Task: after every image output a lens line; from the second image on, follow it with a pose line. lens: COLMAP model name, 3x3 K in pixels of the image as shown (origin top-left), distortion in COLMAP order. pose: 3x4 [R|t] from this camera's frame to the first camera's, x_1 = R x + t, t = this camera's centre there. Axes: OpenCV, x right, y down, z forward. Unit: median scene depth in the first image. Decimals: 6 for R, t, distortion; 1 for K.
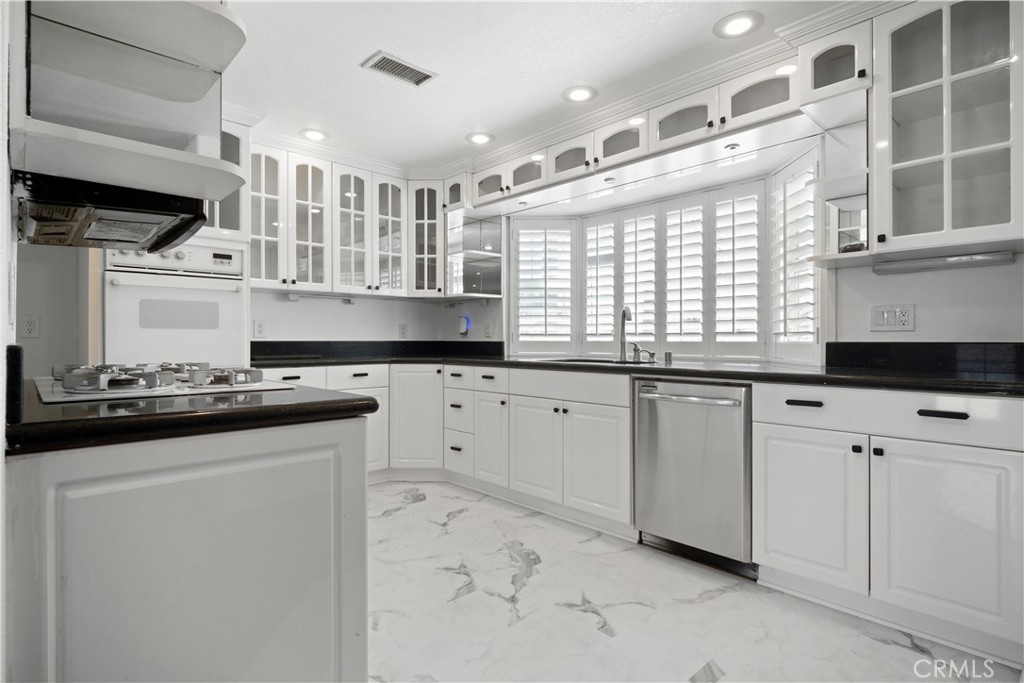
lens RADIAL K [[525.4, 0, 508.8], [0, 525.4, 340.6], [0, 0, 1]] dist [-0.005791, 0.002318]
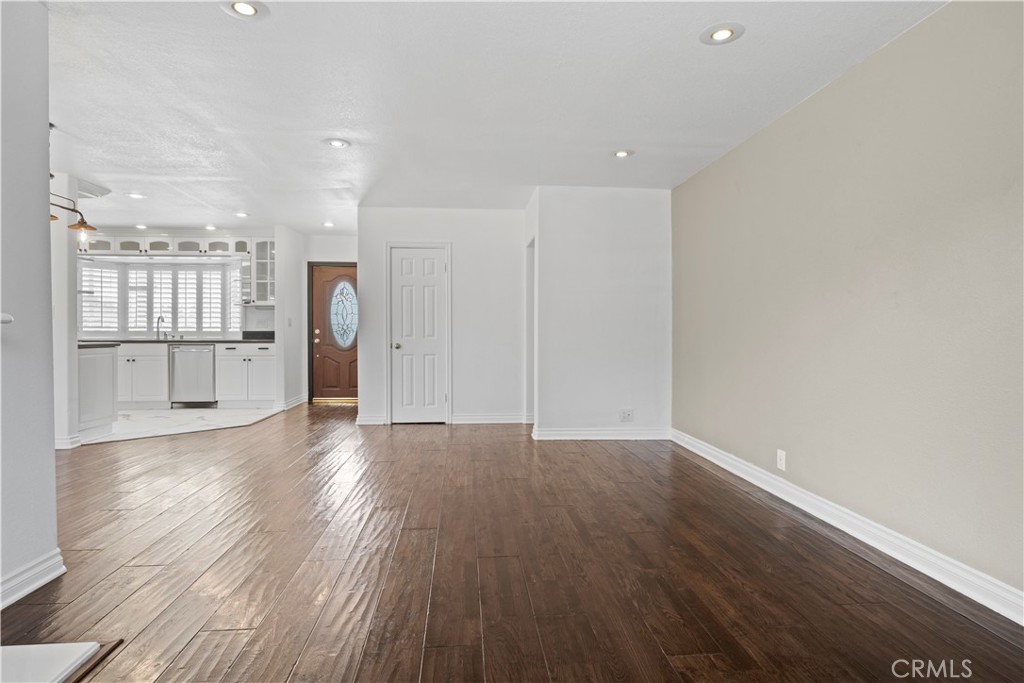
lens RADIAL K [[525.4, 0, 508.1], [0, 525.4, 334.7], [0, 0, 1]] dist [-0.005791, 0.002318]
pose [[0.616456, -0.002852, 0.787384, -0.626970], [0.000496, 0.999995, 0.003234, 0.011985], [-0.787389, -0.001603, 0.616454, -1.563525]]
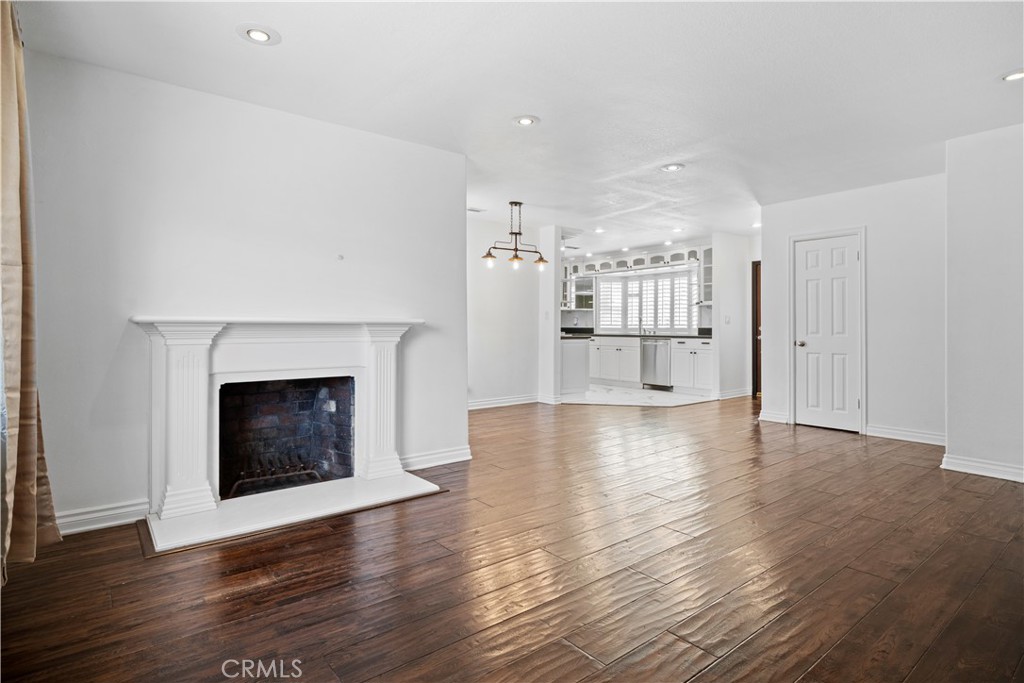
lens RADIAL K [[525.4, 0, 518.7], [0, 525.4, 322.9], [0, 0, 1]] dist [-0.005791, 0.002318]
pose [[0.997774, 0.003937, -0.066565, -0.257857], [-0.004735, 0.999919, -0.011829, 0.013138], [0.066513, 0.012118, 0.997712, -1.926636]]
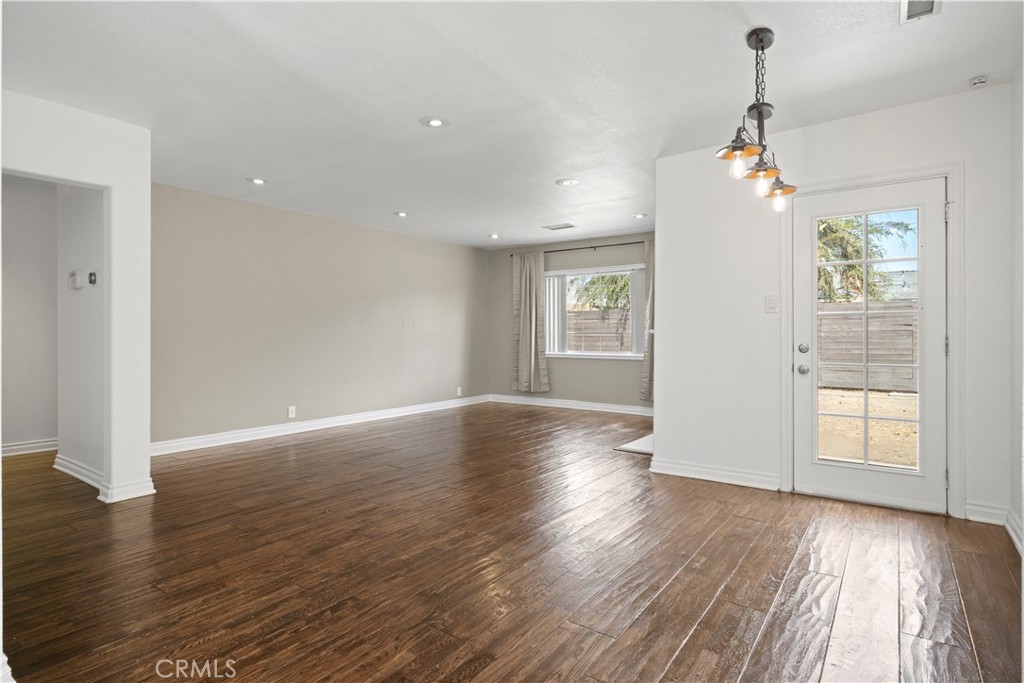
lens RADIAL K [[525.4, 0, 508.7], [0, 525.4, 338.4], [0, 0, 1]] dist [-0.005791, 0.002318]
pose [[-0.983961, 0.005261, -0.178305, 0.081835], [0.003396, 0.999936, 0.010766, -0.000740], [0.178350, 0.009988, -0.983916, 0.425321]]
